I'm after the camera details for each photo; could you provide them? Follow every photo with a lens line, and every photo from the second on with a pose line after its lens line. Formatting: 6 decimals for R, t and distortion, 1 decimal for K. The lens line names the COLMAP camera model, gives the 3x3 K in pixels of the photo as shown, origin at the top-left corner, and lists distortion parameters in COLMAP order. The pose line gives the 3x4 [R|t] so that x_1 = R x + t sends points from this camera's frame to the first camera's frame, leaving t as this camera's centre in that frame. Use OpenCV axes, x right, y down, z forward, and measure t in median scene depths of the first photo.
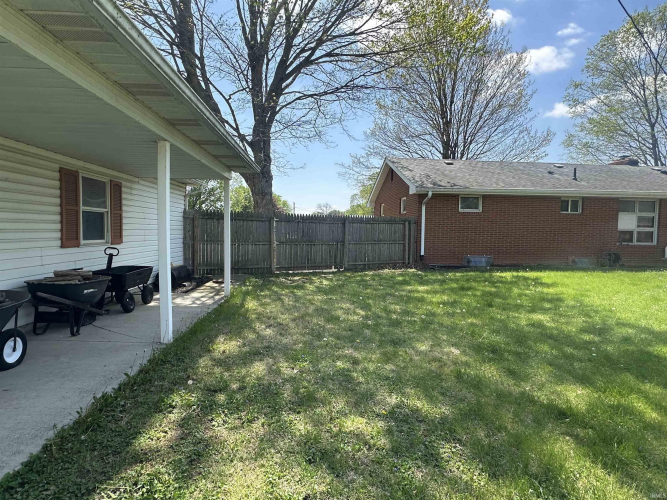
lens RADIAL K [[351.8, 0, 333.8], [0, 351.8, 249.0], [0, 0, 1]] dist [0.000617, 0.000626]
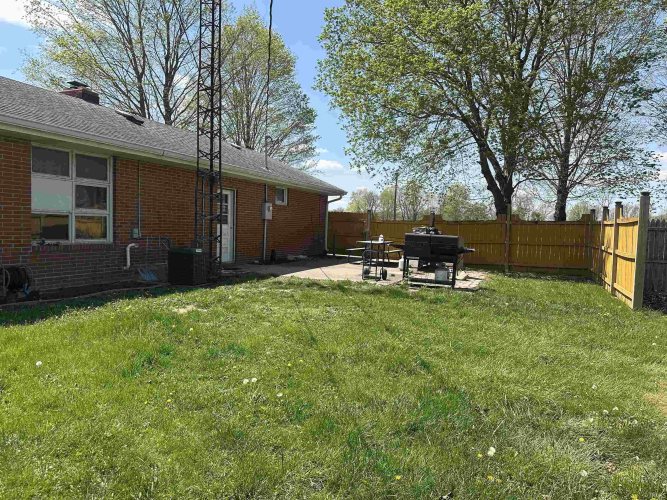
lens RADIAL K [[452.6, 0, 333.4], [0, 452.6, 250.0], [0, 0, 1]] dist [0.027518, -0.003666]
pose [[0.471182, -0.039430, 0.881154, 0.417234], [0.029468, 0.999146, 0.028953, -0.009492], [-0.881543, 0.012324, 0.471942, 0.343749]]
